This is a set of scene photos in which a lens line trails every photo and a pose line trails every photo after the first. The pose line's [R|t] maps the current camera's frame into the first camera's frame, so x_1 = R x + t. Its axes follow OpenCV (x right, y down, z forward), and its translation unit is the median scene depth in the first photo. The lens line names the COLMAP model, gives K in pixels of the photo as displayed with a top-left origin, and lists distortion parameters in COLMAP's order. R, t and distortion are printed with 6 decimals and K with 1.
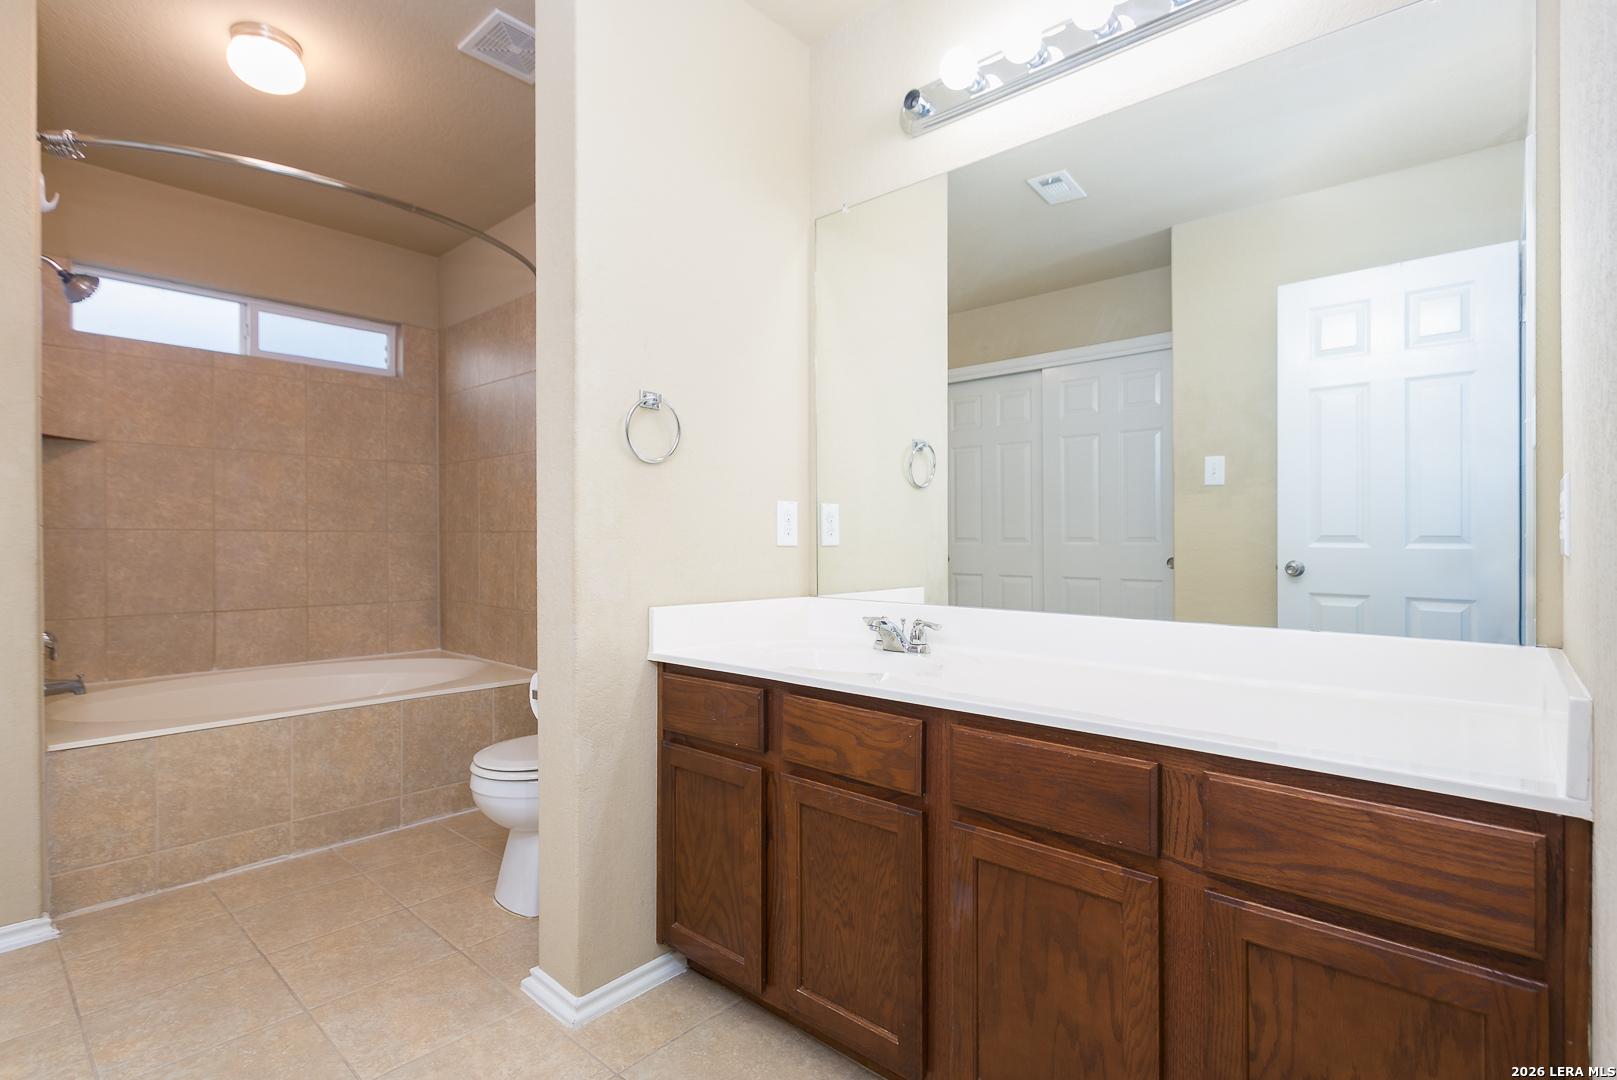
lens RADIAL K [[786.7, 0, 805.9], [0, 786.7, 548.7], [0, 0, 1]] dist [0.001369, -0.000385]
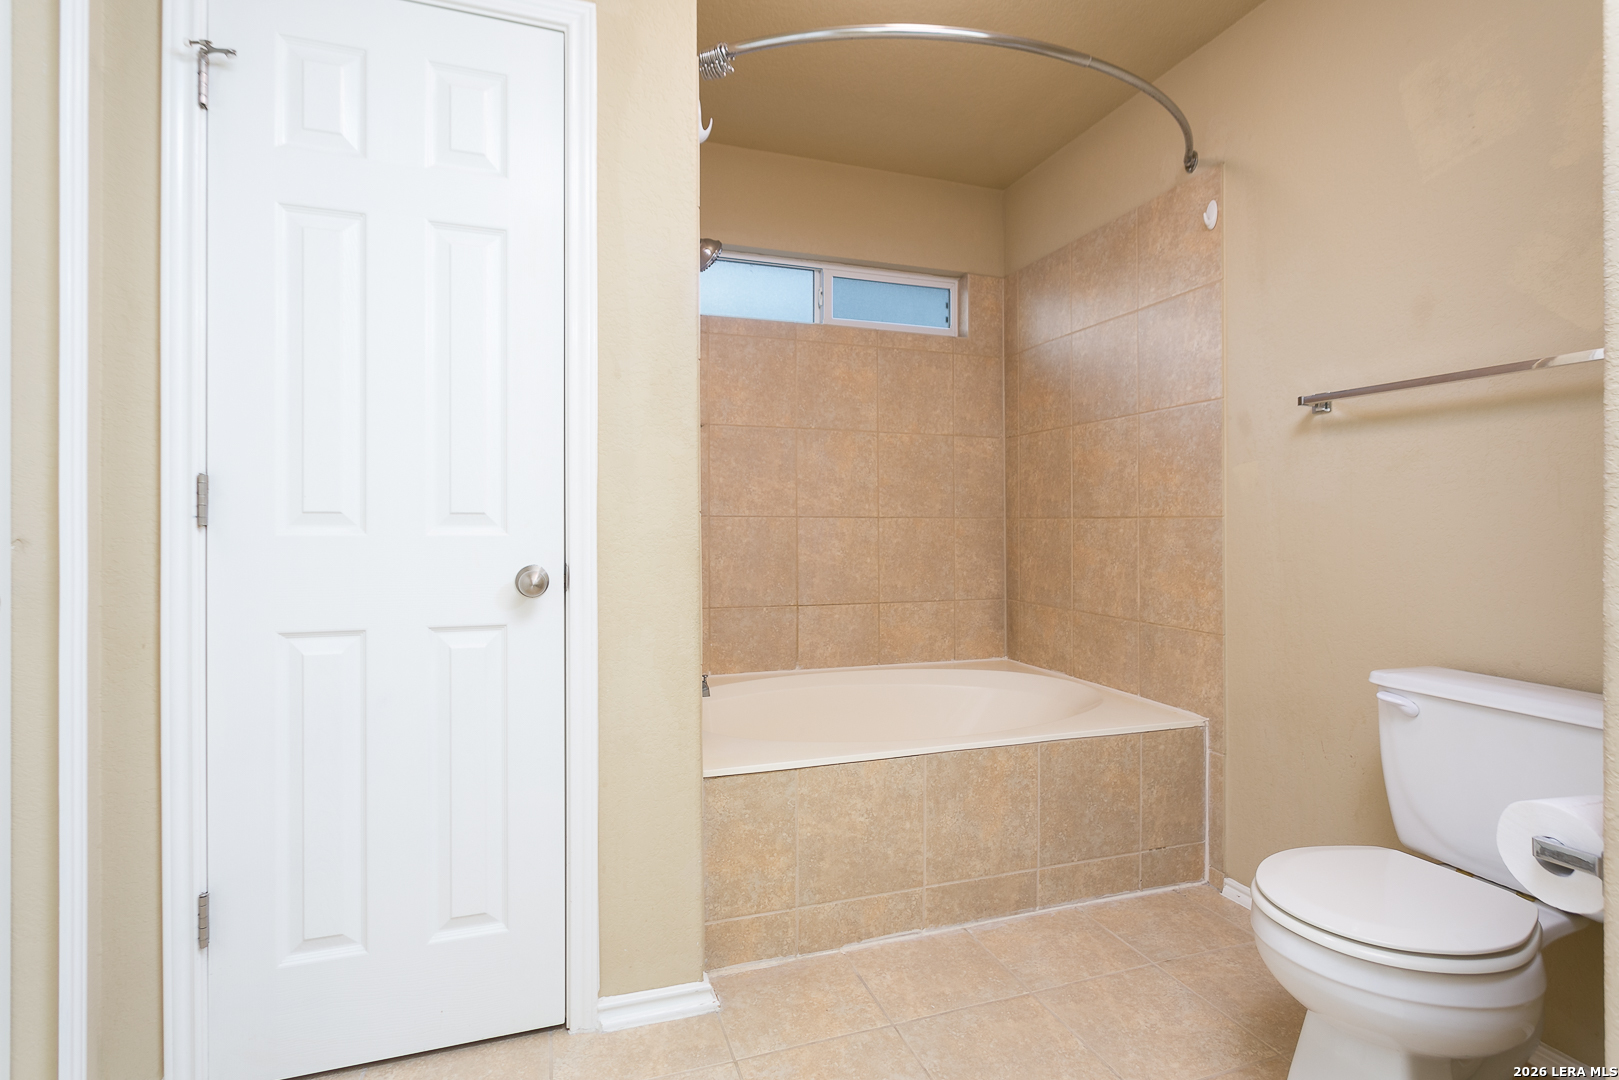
lens RADIAL K [[767.2, 0, 803.6], [0, 767.2, 540.3], [0, 0, 1]] dist [0.000964, 0.000408]
pose [[0.876985, 0.010159, -0.480410, -0.338184], [-0.005845, 0.999928, 0.010475, -0.005988], [0.480482, -0.006378, 0.876981, 0.234202]]
